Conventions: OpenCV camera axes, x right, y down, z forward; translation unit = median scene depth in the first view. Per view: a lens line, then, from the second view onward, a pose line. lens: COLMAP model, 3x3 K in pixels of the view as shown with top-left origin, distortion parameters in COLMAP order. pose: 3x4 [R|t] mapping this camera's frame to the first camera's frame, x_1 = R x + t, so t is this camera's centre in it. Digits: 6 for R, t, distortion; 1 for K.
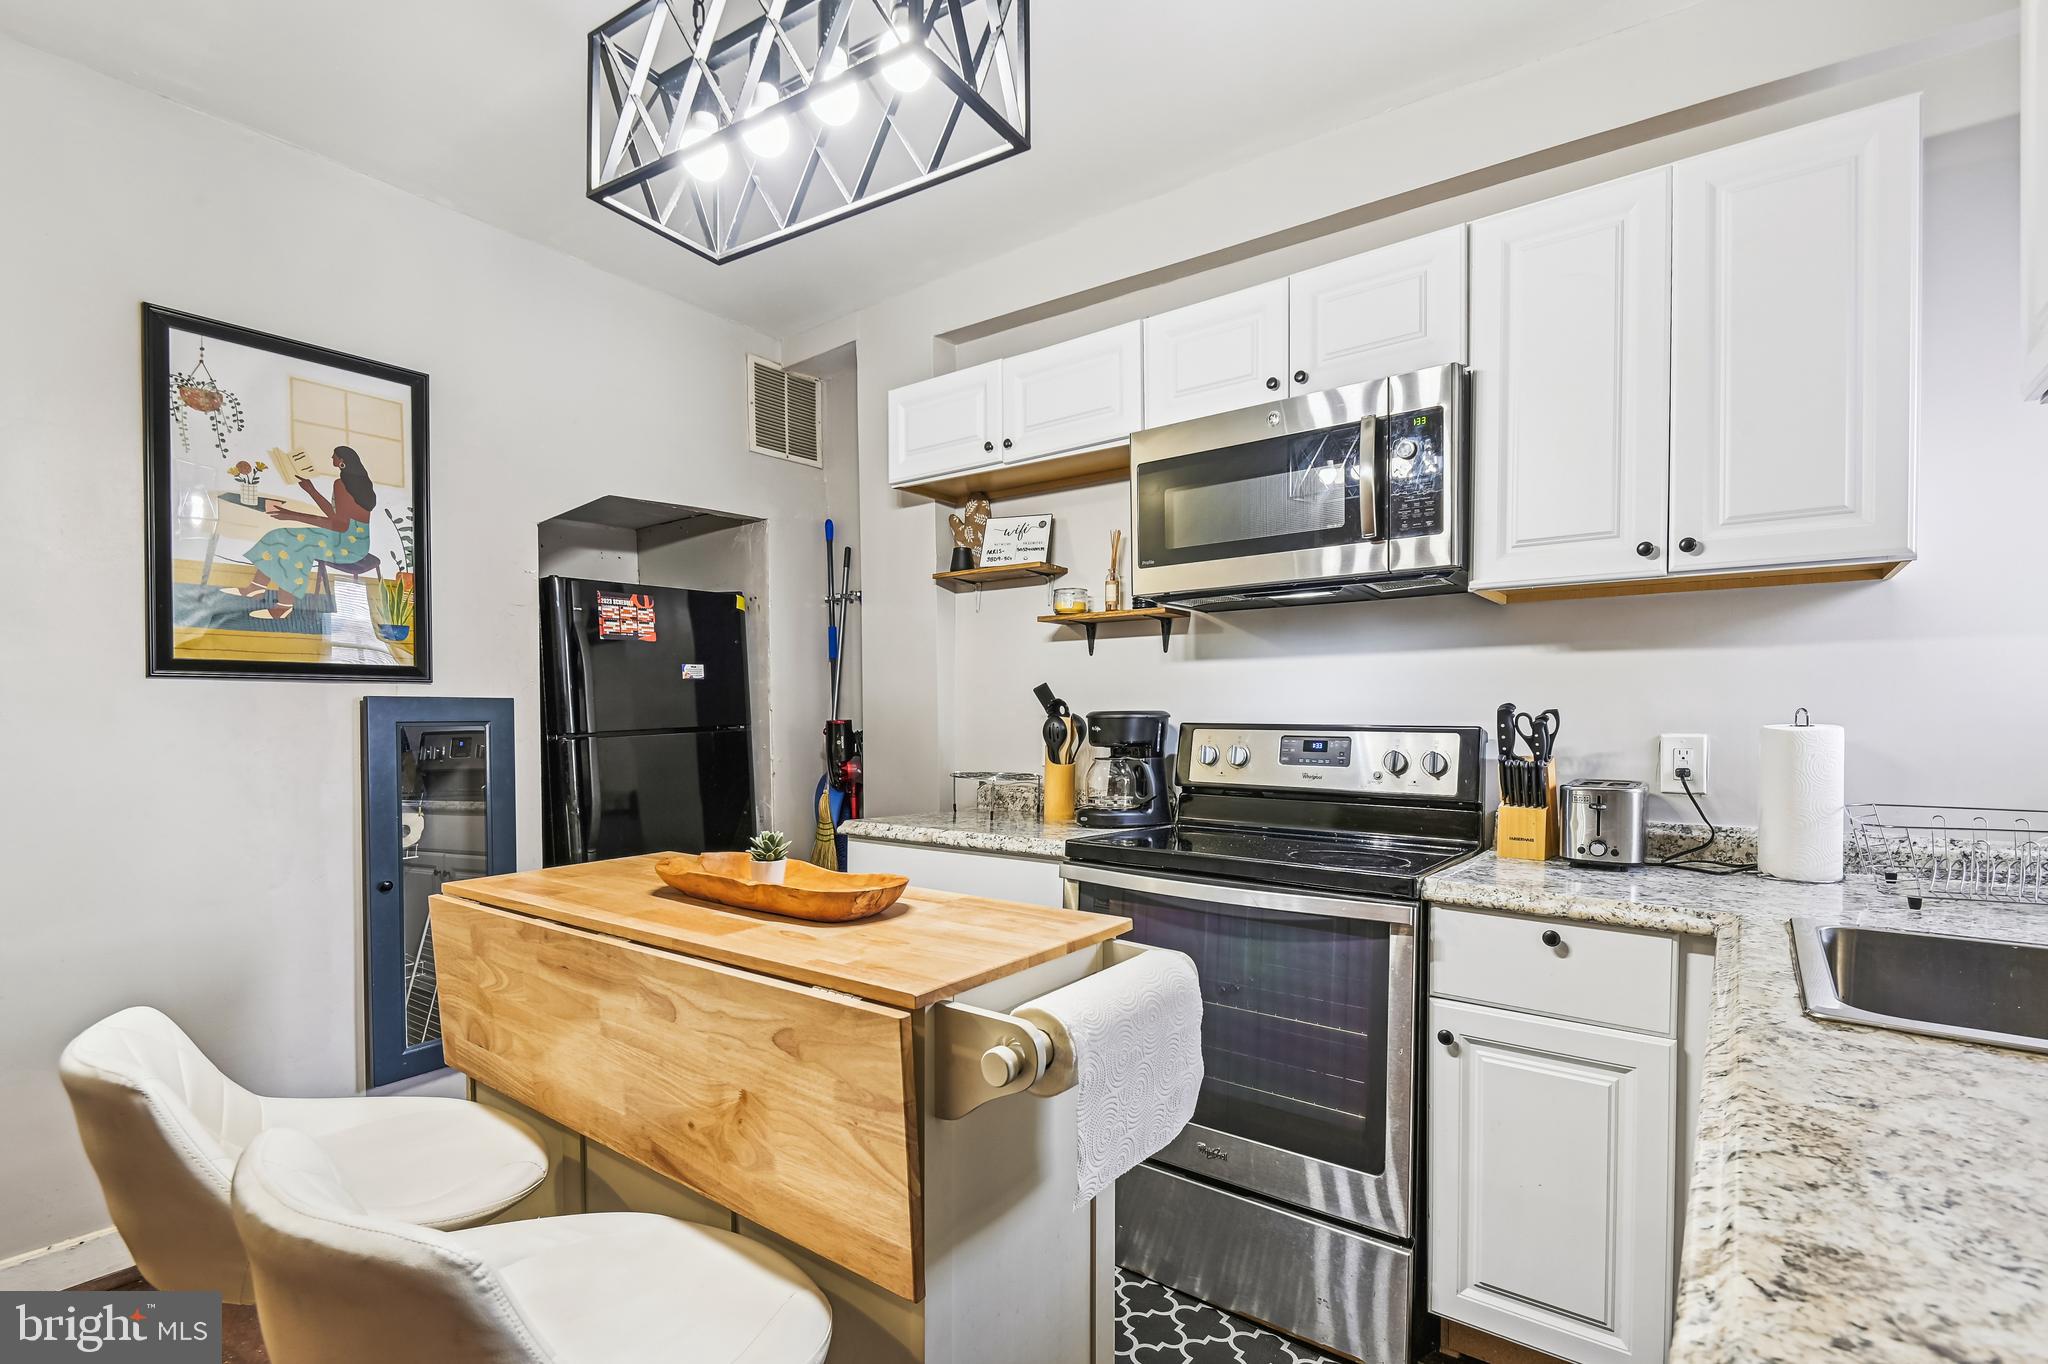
lens RADIAL K [[938.1, 0, 1028.6], [0, 938.1, 728.0], [0, 0, 1]] dist [0.011948, -0.006892]
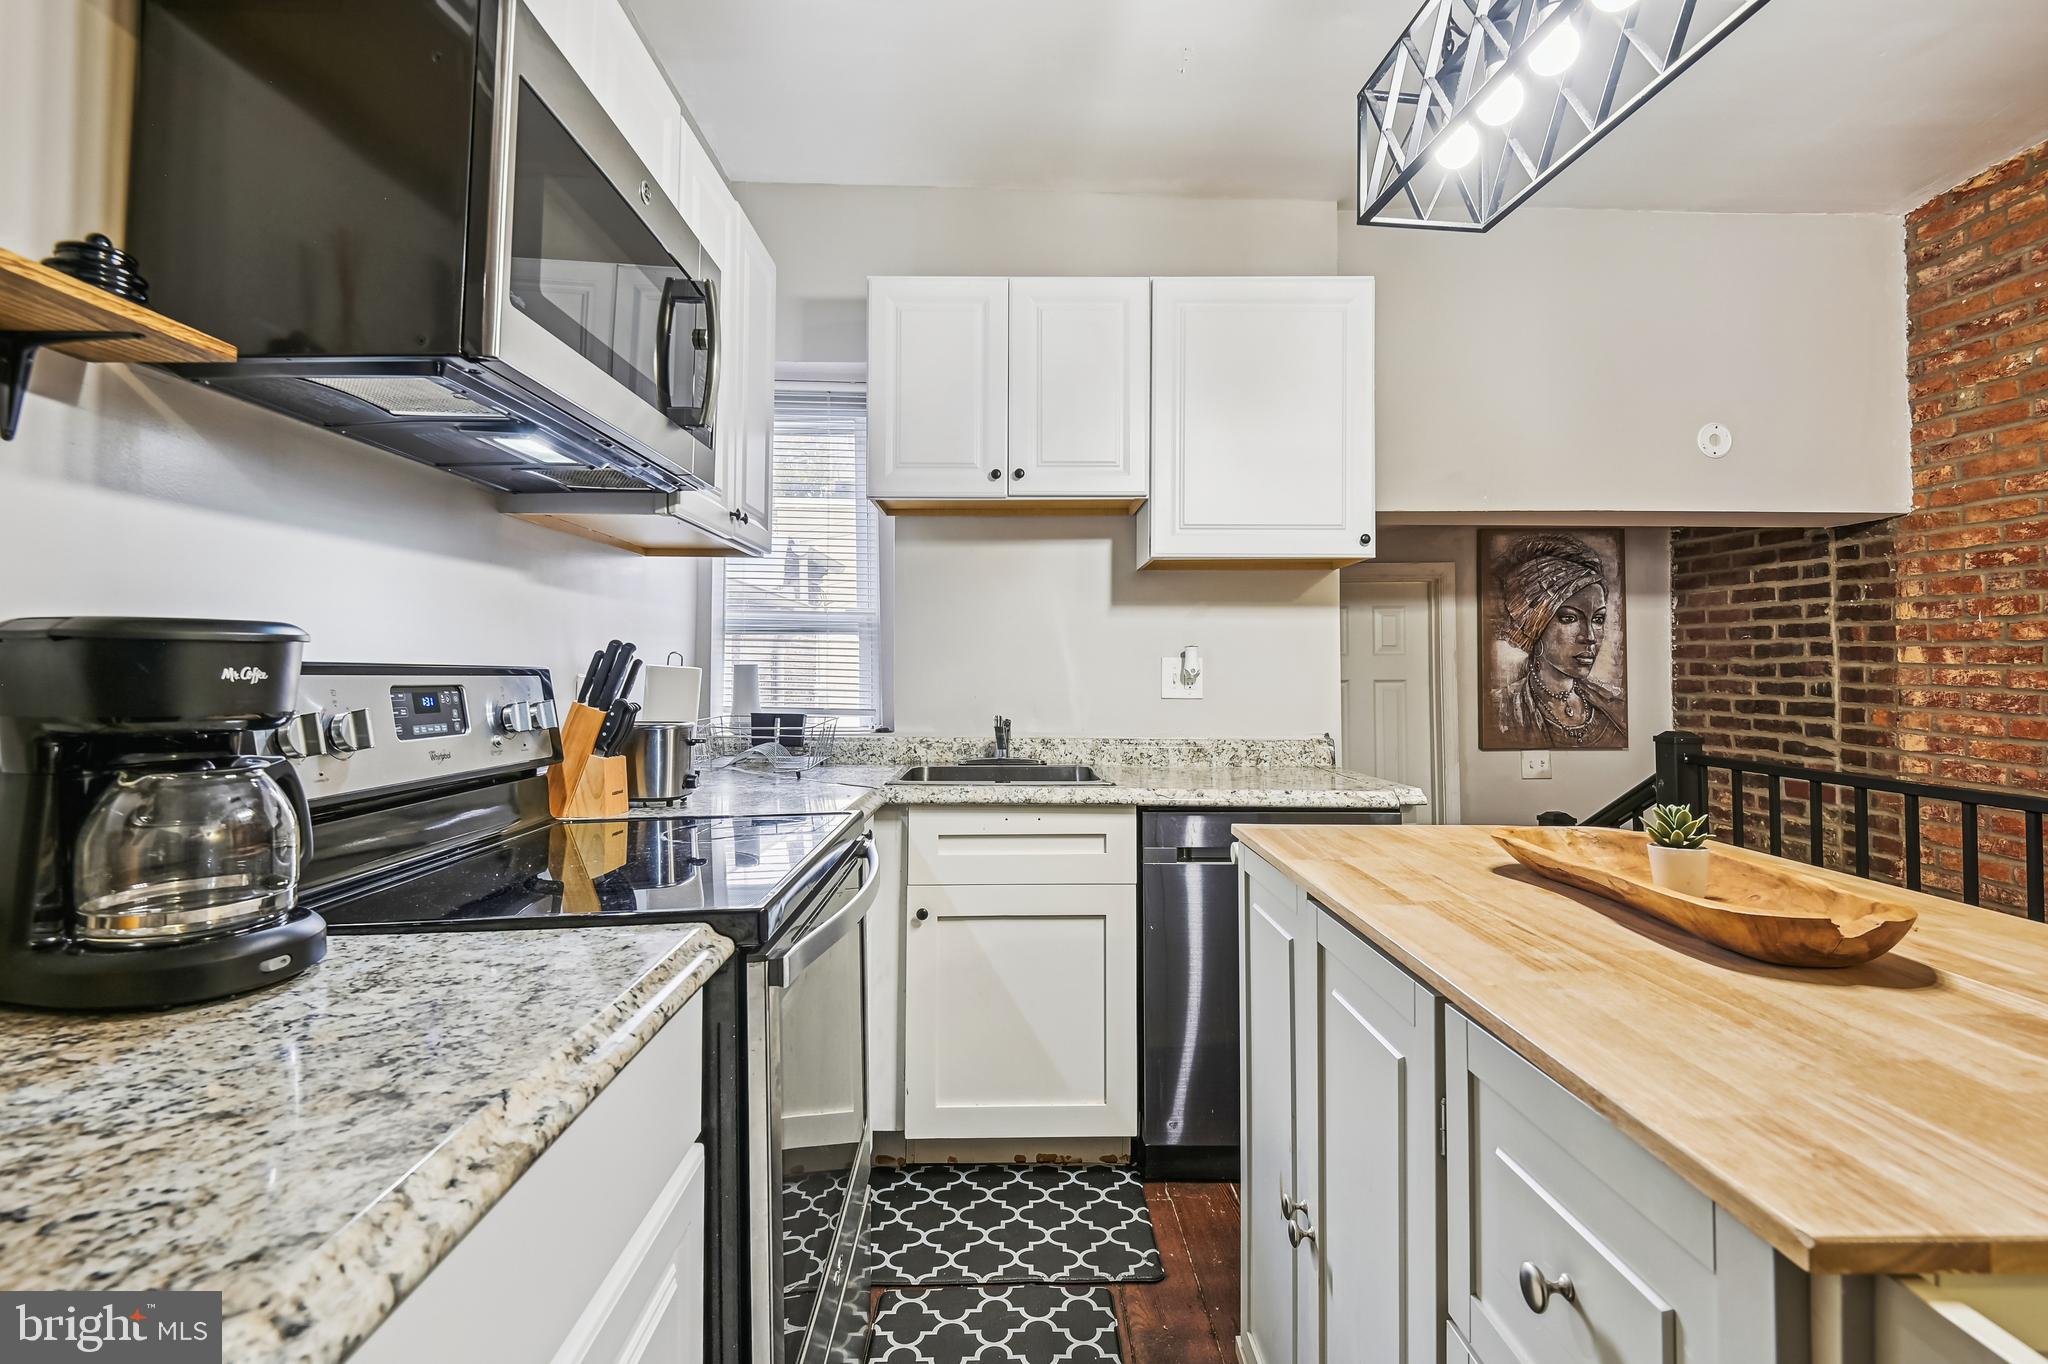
lens RADIAL K [[938.1, 0, 996.8], [0, 938.1, 640.5], [0, 0, 1]] dist [0.011948, -0.006892]
pose [[-0.614535, 0.026647, 0.788440, -0.339106], [0.011935, 0.999629, -0.024483, -0.000205], [-0.788800, -0.005636, -0.614625, 1.018385]]
